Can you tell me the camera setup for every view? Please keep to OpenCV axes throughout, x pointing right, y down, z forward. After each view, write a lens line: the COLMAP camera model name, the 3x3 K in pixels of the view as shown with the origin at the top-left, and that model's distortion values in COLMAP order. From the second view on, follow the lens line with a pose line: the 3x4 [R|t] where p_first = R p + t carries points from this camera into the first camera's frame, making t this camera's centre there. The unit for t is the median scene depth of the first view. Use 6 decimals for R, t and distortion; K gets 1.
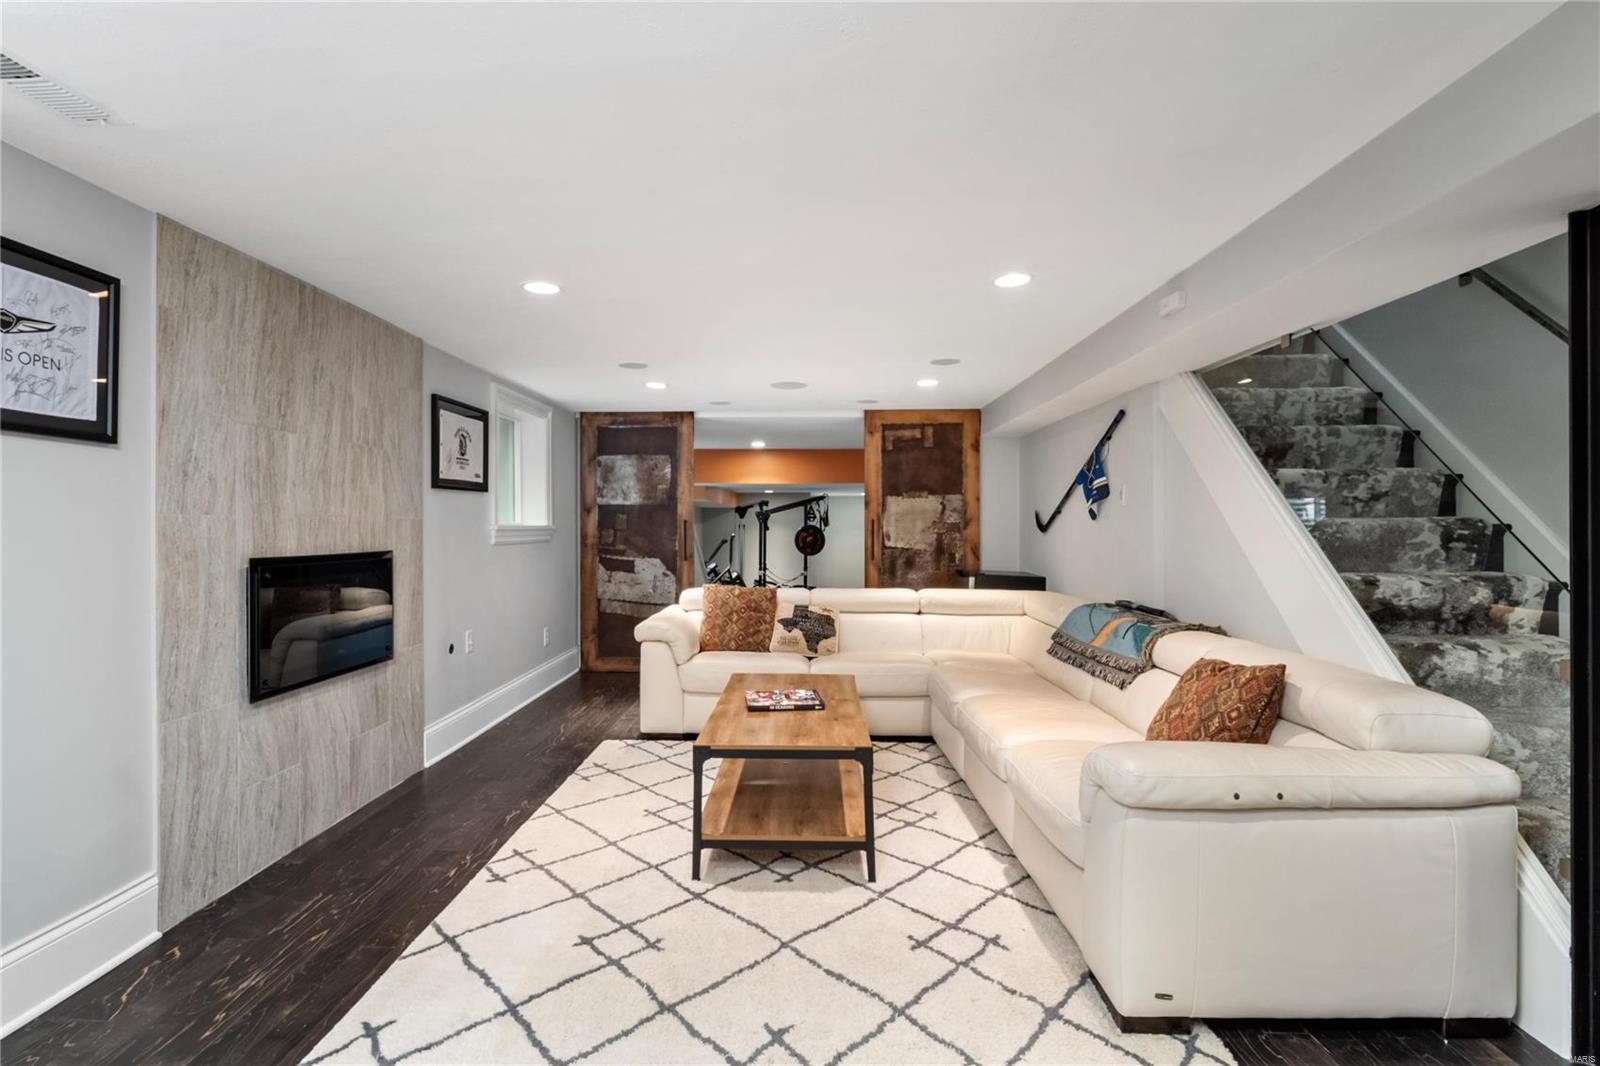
lens RADIAL K [[764.1, 0, 801.0], [0, 764.1, 523.9], [0, 0, 1]] dist [0.003876, 0.001143]
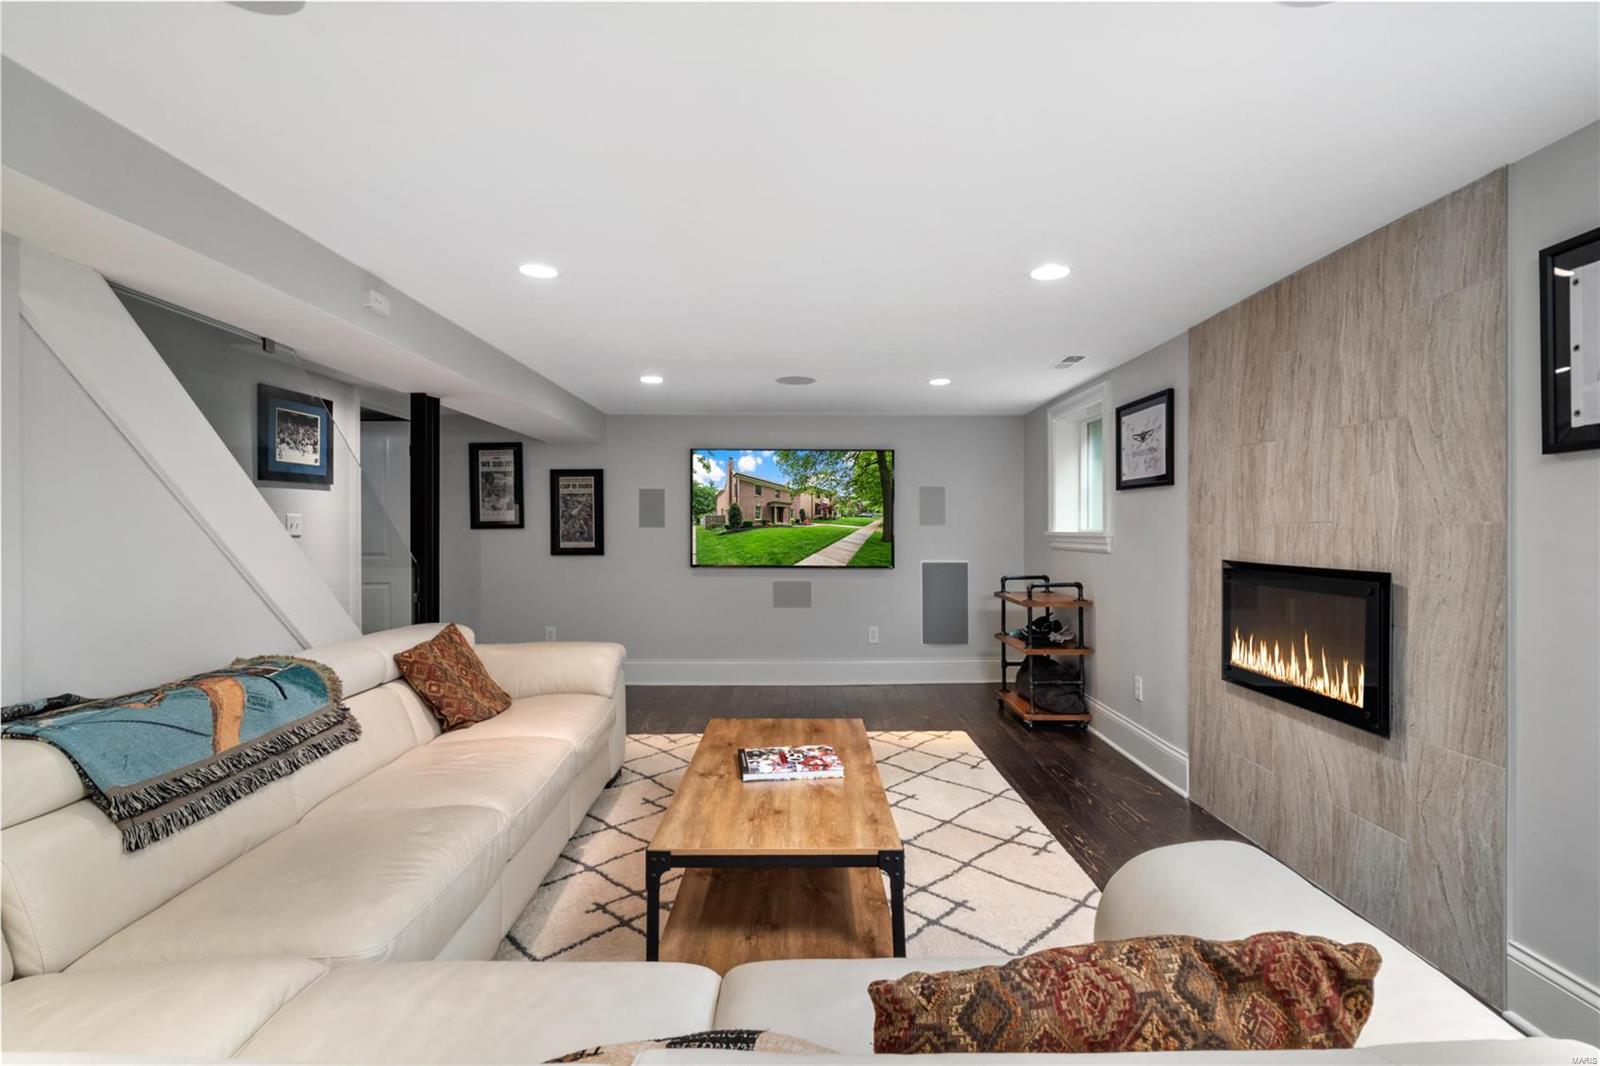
lens RADIAL K [[764.1, 0, 815.9], [0, 764.1, 535.8], [0, 0, 1]] dist [0.003876, 0.001143]
pose [[-0.999422, 0.005347, -0.033585, -0.029441], [0.005122, 0.999964, 0.006793, -0.003981], [0.033620, 0.006618, -0.999413, 1.872338]]
